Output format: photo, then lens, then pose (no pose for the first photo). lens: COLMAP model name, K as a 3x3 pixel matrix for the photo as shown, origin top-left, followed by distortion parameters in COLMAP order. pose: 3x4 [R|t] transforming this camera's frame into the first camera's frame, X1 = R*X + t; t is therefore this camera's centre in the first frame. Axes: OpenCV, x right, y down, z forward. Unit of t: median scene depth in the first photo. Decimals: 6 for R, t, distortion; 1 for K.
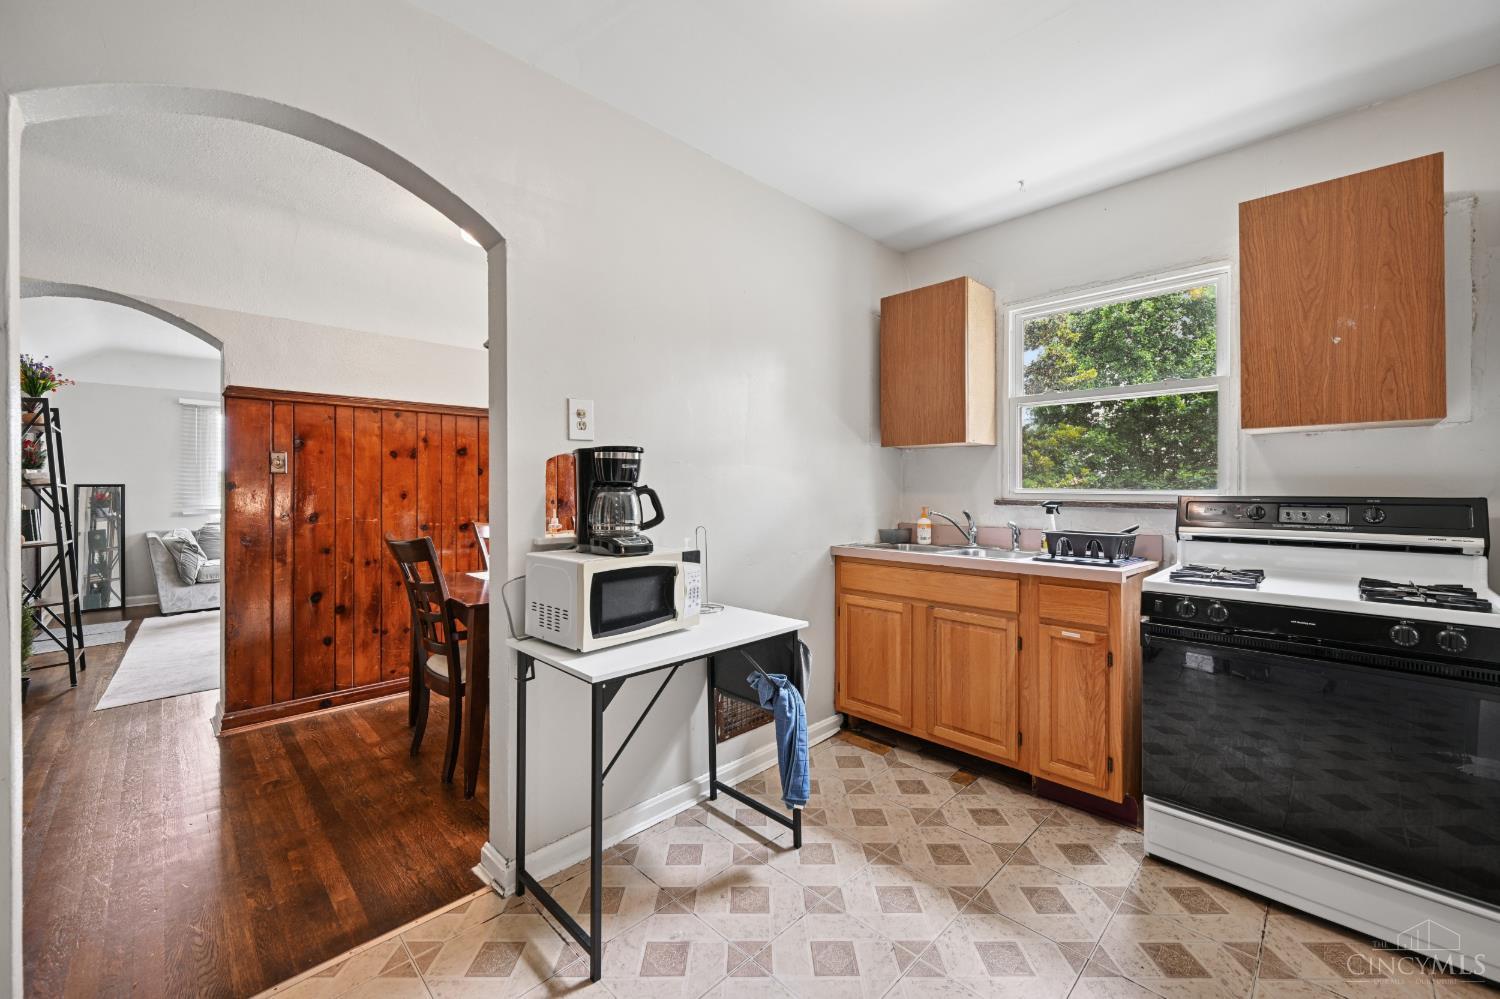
lens RADIAL K [[590.8, 0, 749.8], [0, 590.8, 490.9], [0, 0, 1]] dist [-0.000382, 0.000240]
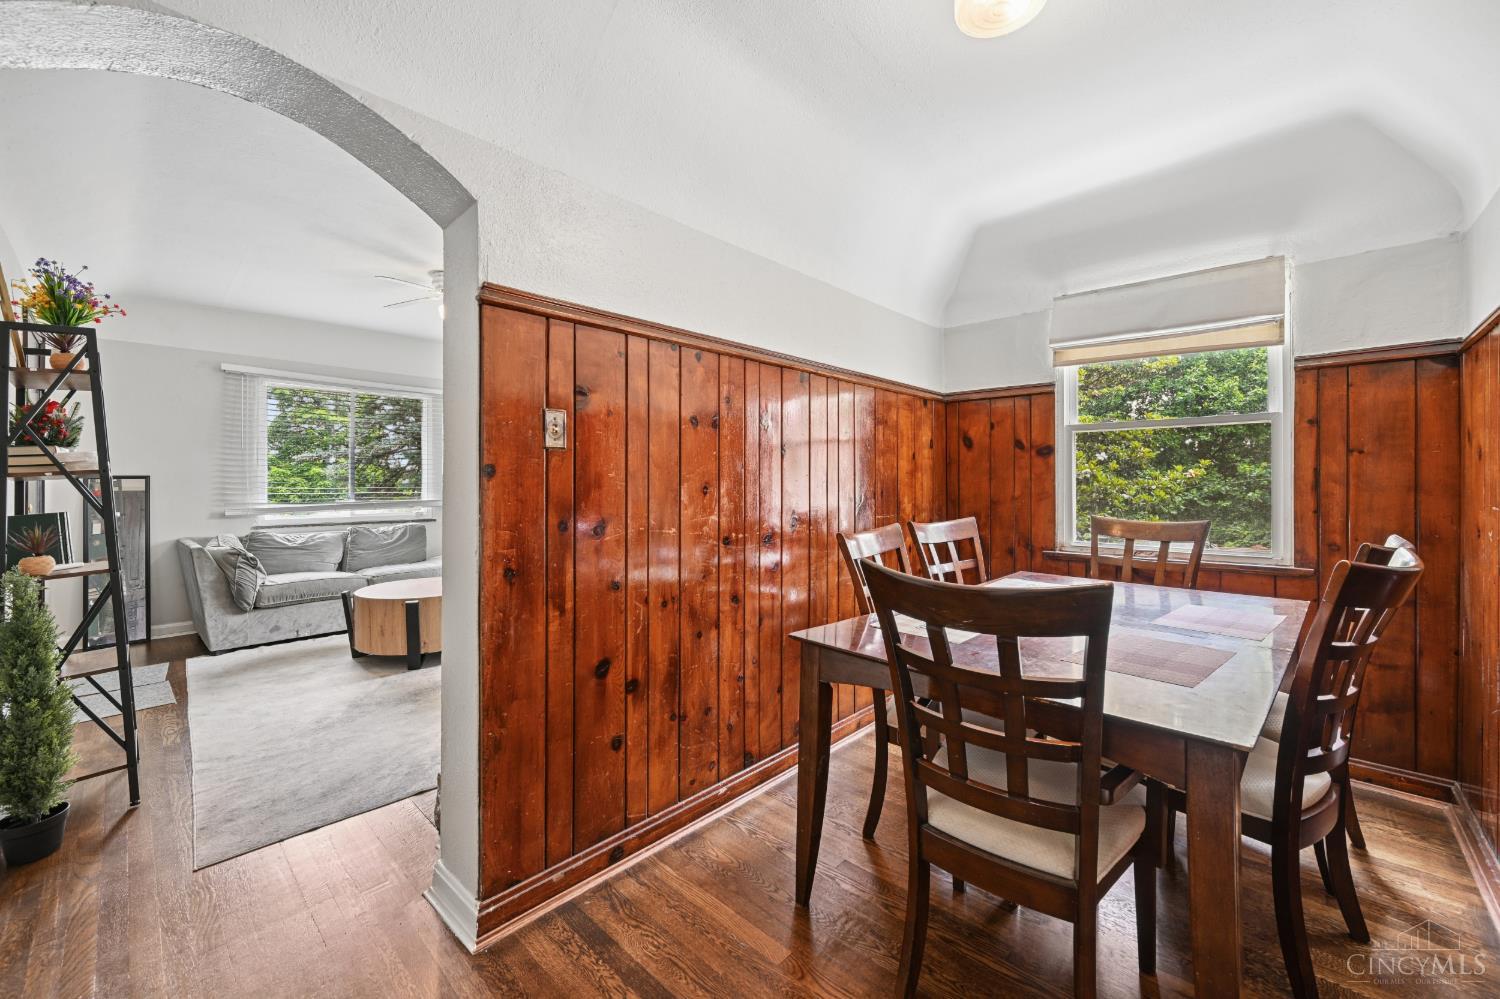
lens RADIAL K [[590.8, 0, 743.0], [0, 590.8, 483.1], [0, 0, 1]] dist [-0.000382, 0.000240]
pose [[0.999551, -0.001484, 0.029910, -0.553883], [0.001607, 0.999990, -0.004104, 0.004157], [-0.029904, 0.004150, 0.999544, 0.384269]]
